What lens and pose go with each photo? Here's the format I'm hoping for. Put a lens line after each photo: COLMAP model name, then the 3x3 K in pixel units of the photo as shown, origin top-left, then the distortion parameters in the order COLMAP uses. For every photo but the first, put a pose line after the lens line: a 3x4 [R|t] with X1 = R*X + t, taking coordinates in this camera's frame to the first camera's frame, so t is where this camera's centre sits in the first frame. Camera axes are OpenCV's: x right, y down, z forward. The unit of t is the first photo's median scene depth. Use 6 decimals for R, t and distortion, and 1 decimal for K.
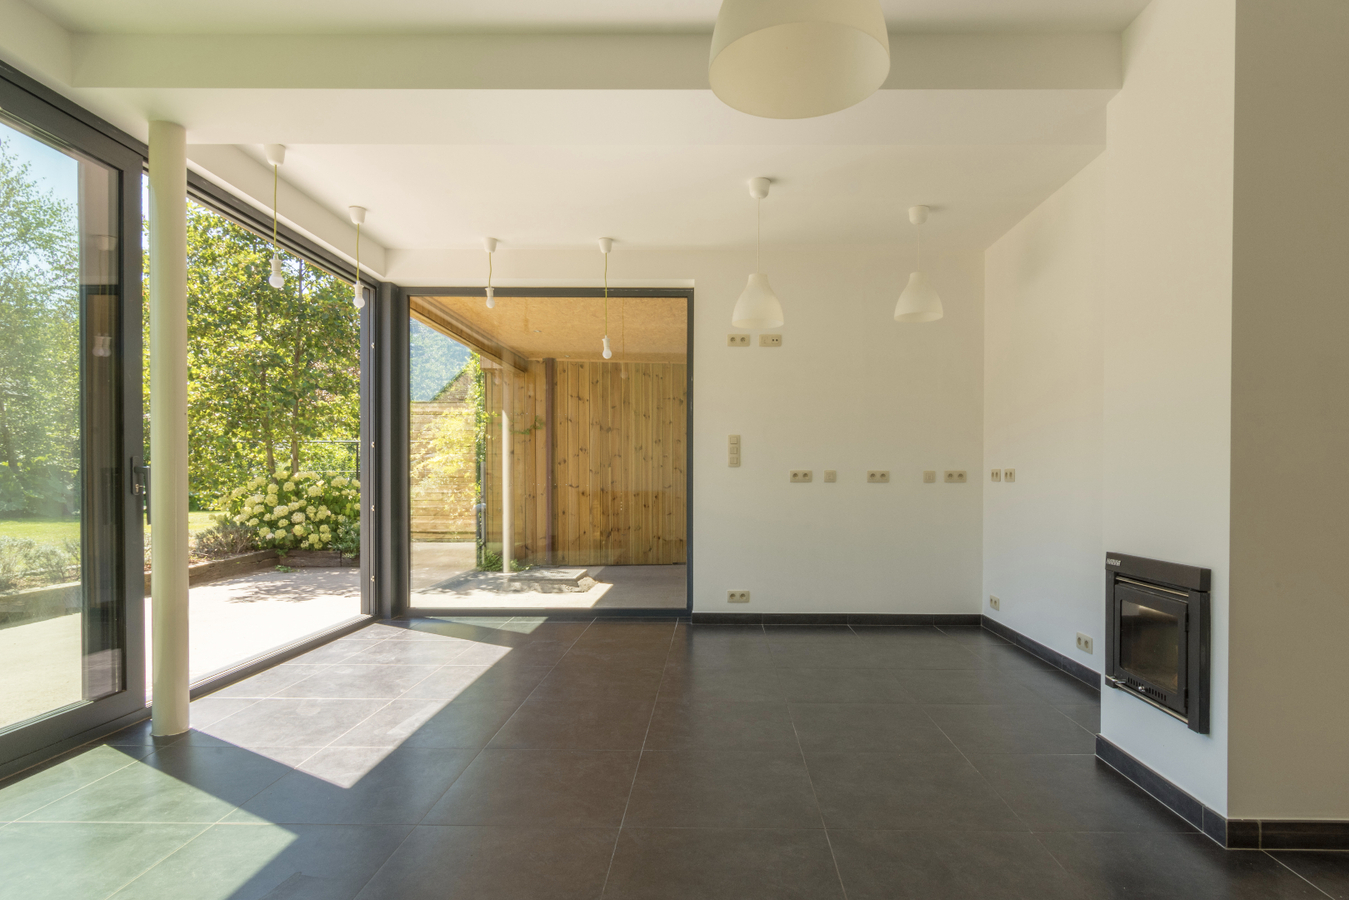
lens RADIAL K [[710.9, 0, 732.9], [0, 710.9, 474.6], [0, 0, 1]] dist [0.000191, 0.000977]
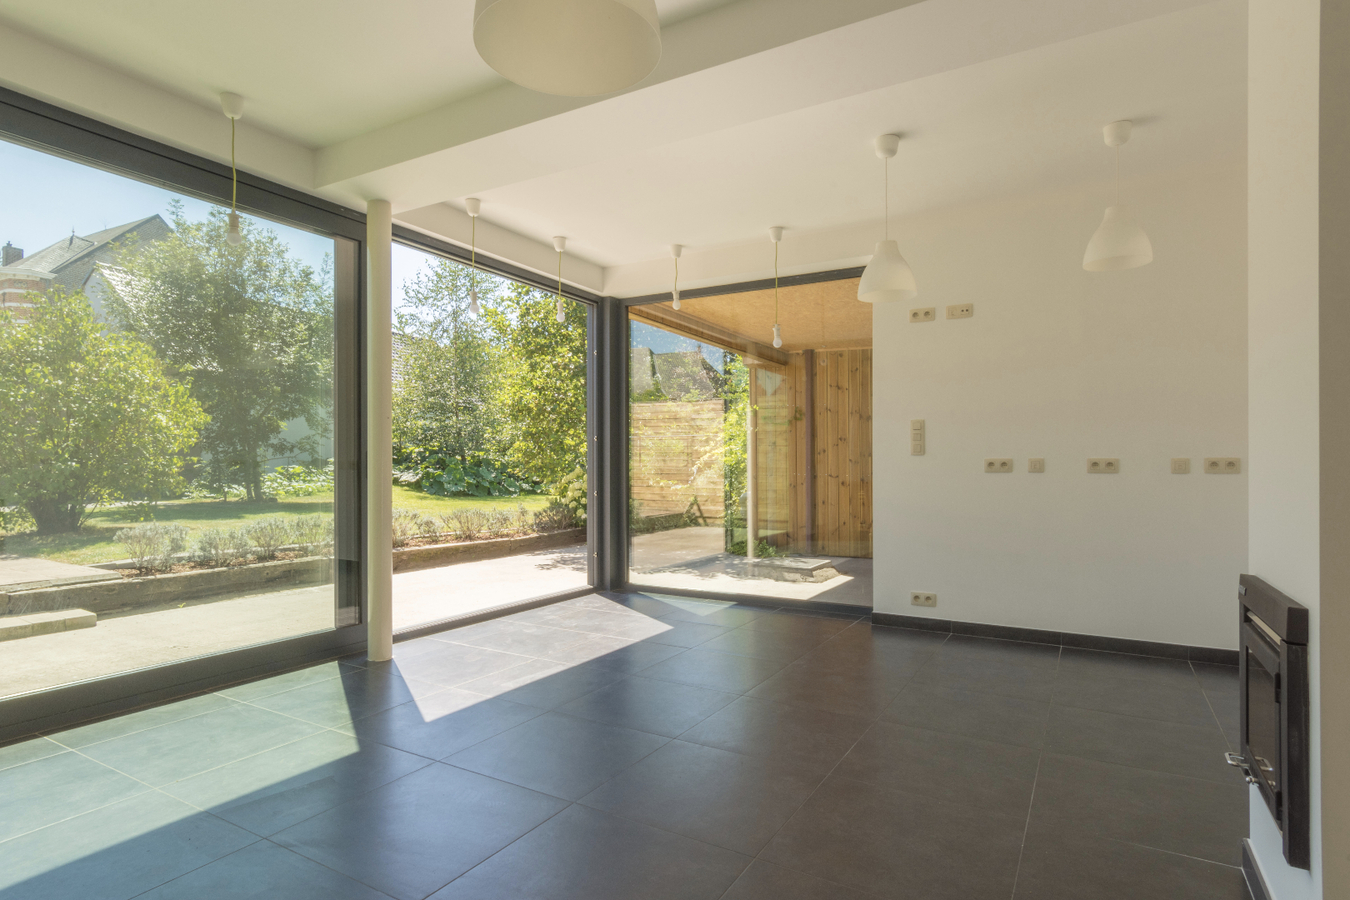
lens RADIAL K [[711.5, 0, 681.7], [0, 711.5, 457.9], [0, 0, 1]] dist [0.000191, 0.000977]
pose [[0.871263, -0.006275, -0.490777, 0.184249], [0.001403, 0.999946, -0.010293, 0.001449], [0.490815, 0.008279, 0.871224, 0.063892]]
